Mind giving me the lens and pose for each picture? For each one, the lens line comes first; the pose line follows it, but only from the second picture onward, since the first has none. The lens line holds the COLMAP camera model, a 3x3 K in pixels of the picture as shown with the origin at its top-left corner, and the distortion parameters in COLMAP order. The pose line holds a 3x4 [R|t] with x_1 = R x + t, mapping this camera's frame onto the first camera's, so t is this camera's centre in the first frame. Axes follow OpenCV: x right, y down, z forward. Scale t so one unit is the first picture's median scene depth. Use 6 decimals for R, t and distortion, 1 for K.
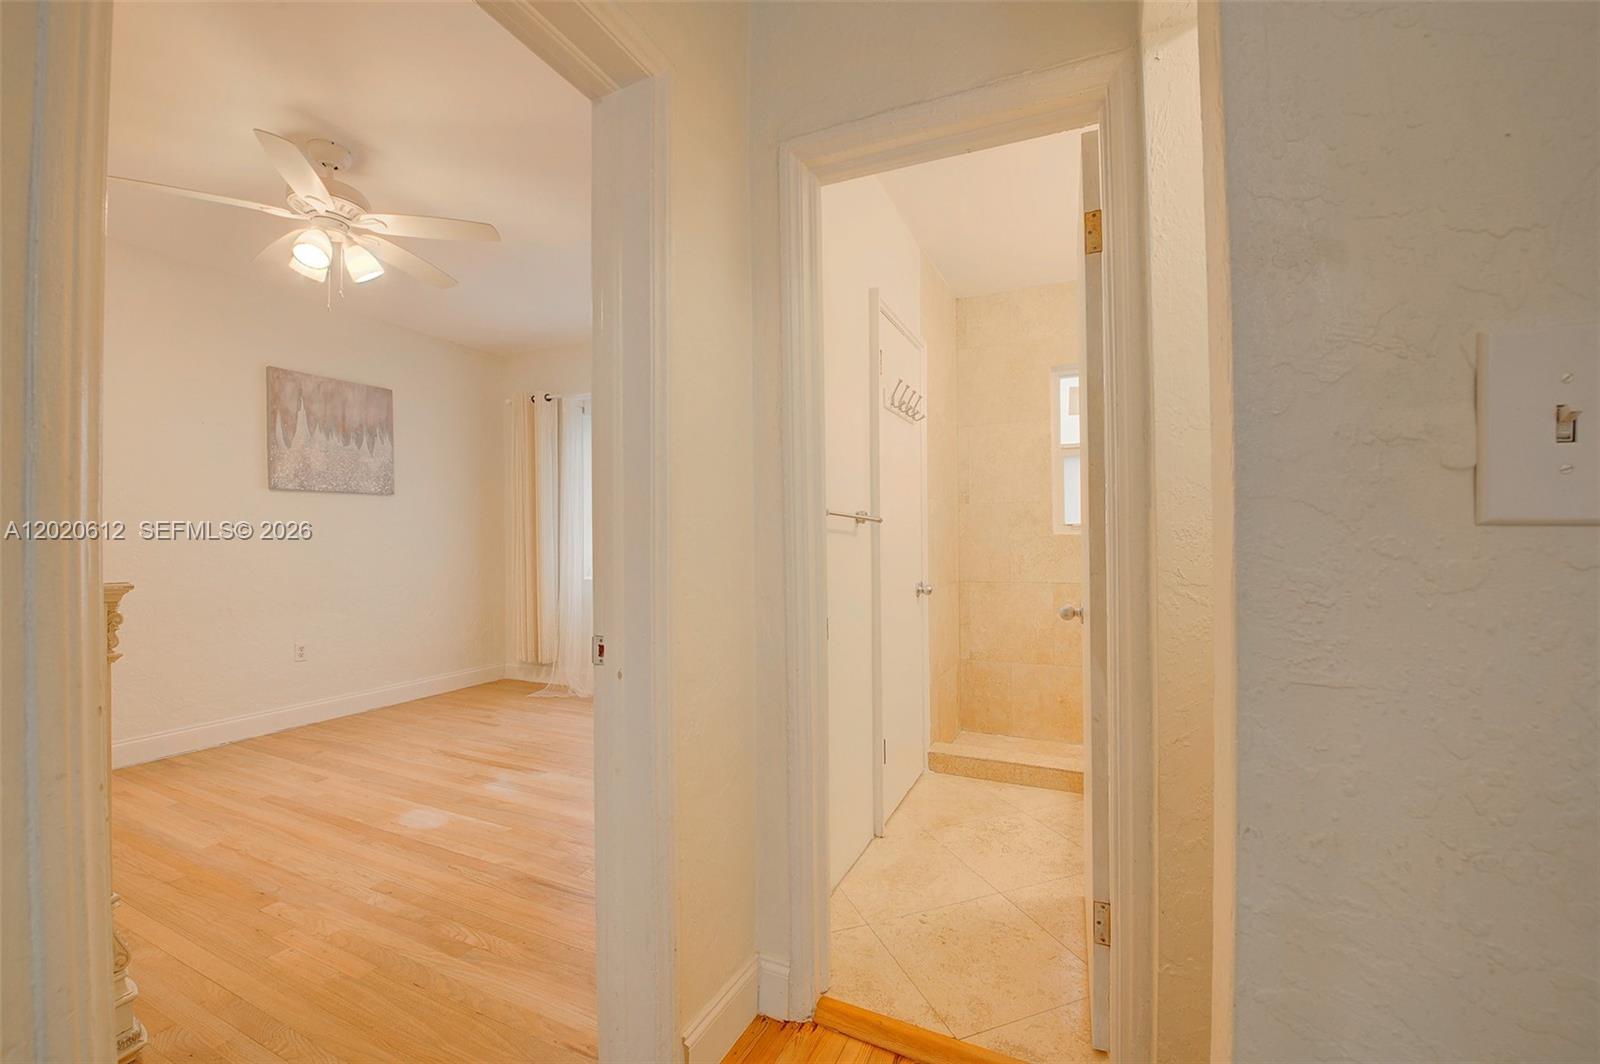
lens RADIAL K [[629.0, 0, 800.0], [0, 629.0, 532.0], [0, 0, 1]] dist [-0.020885, -0.000082]
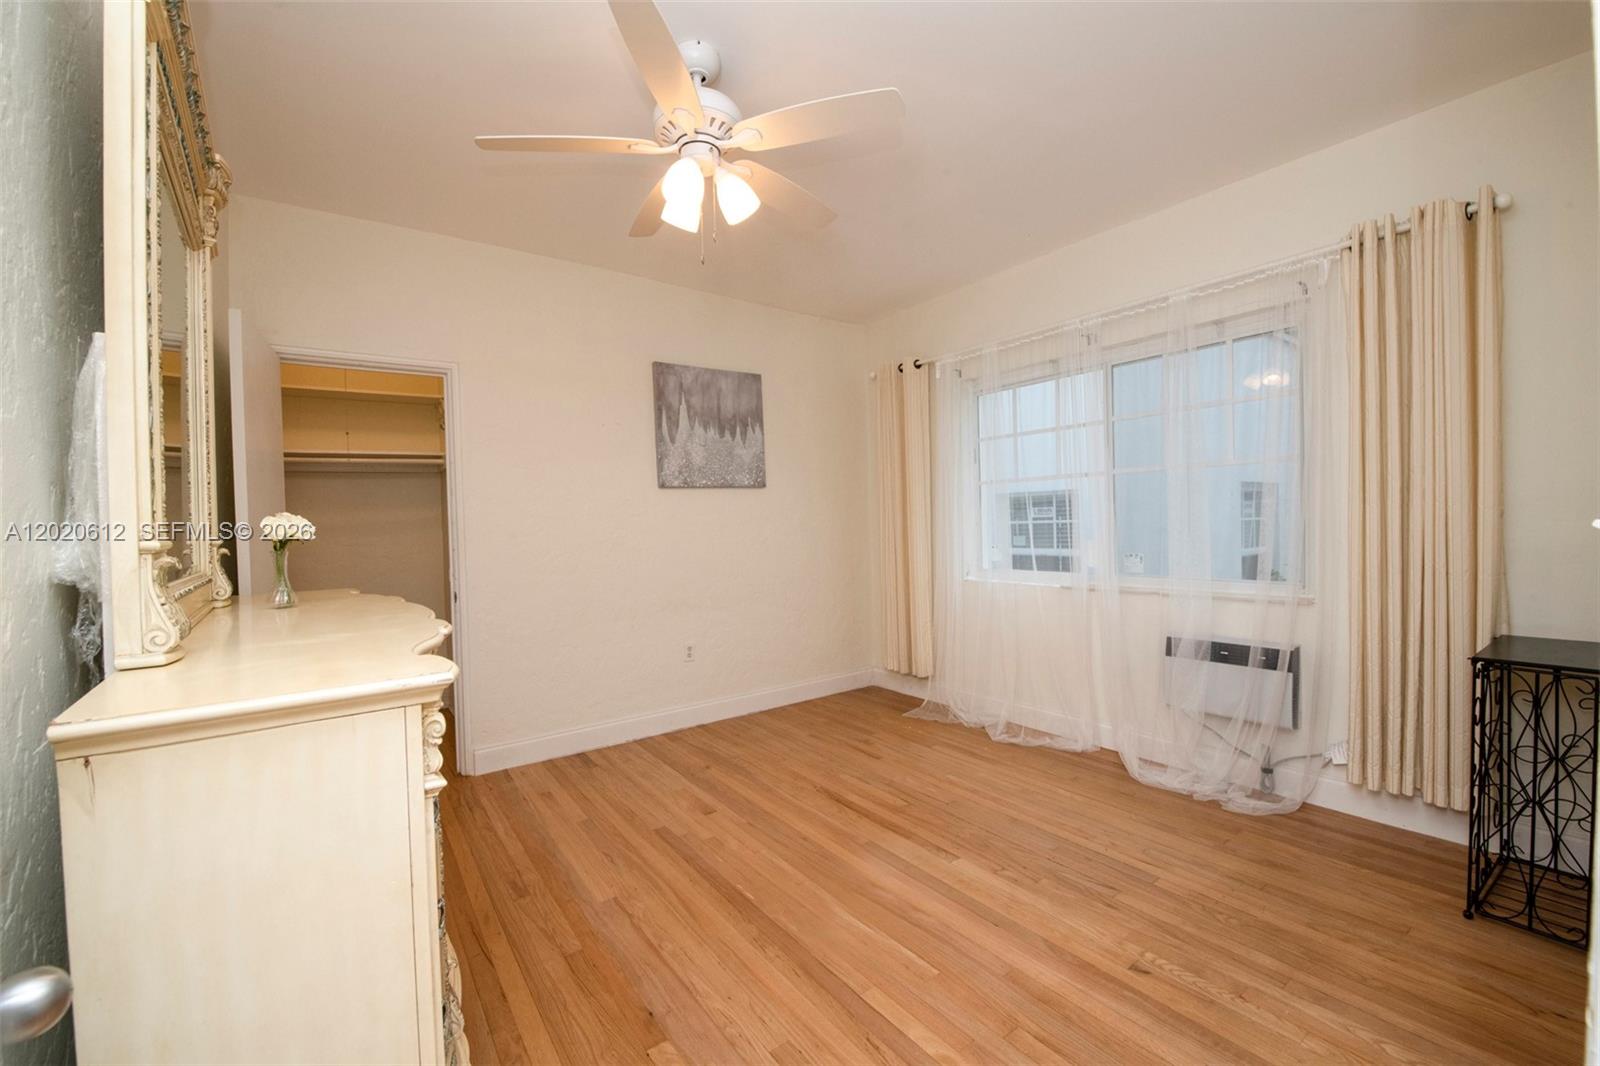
lens RADIAL K [[637.9, 0, 800.0], [0, 637.9, 533.0], [0, 0, 1]] dist [-0.002211, -0.000196]
pose [[0.875261, -0.003019, -0.483642, -0.161756], [0.021362, 0.999246, 0.032421, -0.023569], [0.483179, -0.038709, 0.874665, 0.208284]]
